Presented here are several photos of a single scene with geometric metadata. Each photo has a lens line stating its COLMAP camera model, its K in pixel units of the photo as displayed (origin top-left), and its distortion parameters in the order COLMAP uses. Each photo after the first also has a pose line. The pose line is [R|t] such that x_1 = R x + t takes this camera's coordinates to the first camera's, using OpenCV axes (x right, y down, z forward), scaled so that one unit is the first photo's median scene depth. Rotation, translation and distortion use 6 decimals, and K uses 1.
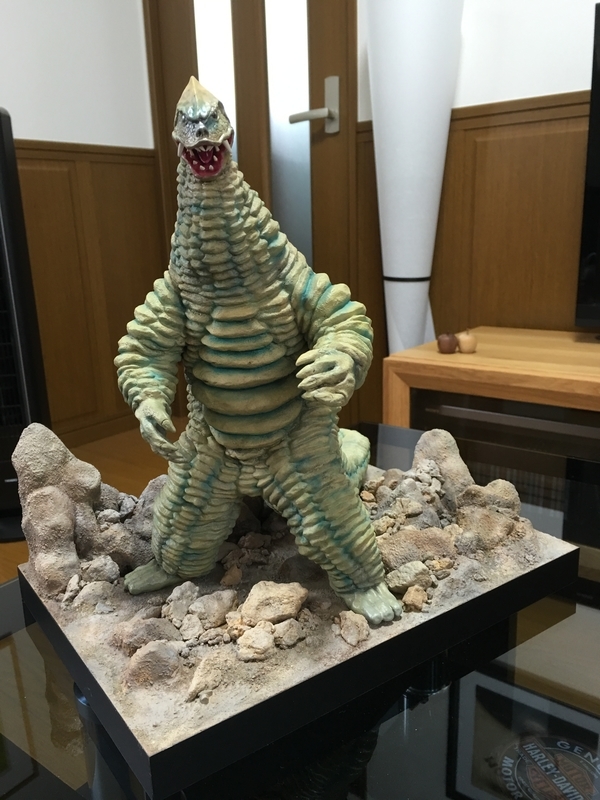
lens RADIAL K [[691.5, 0, 300.0], [0, 691.5, 400.0], [0, 0, 1]] dist [0.089629, -0.145527]
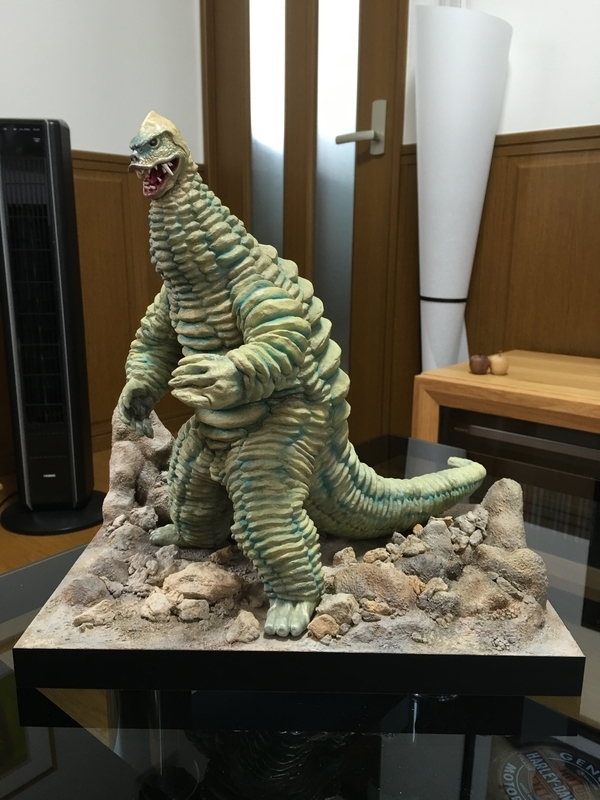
lens RADIAL K [[691.5, 0, 300.0], [0, 691.5, 400.0], [0, 0, 1]] dist [0.089629, -0.145527]
pose [[0.803060, 0.171347, -0.570732, 0.685120], [-0.179701, 0.982815, 0.042212, -0.066015], [0.568157, 0.068662, 0.820051, 0.176864]]
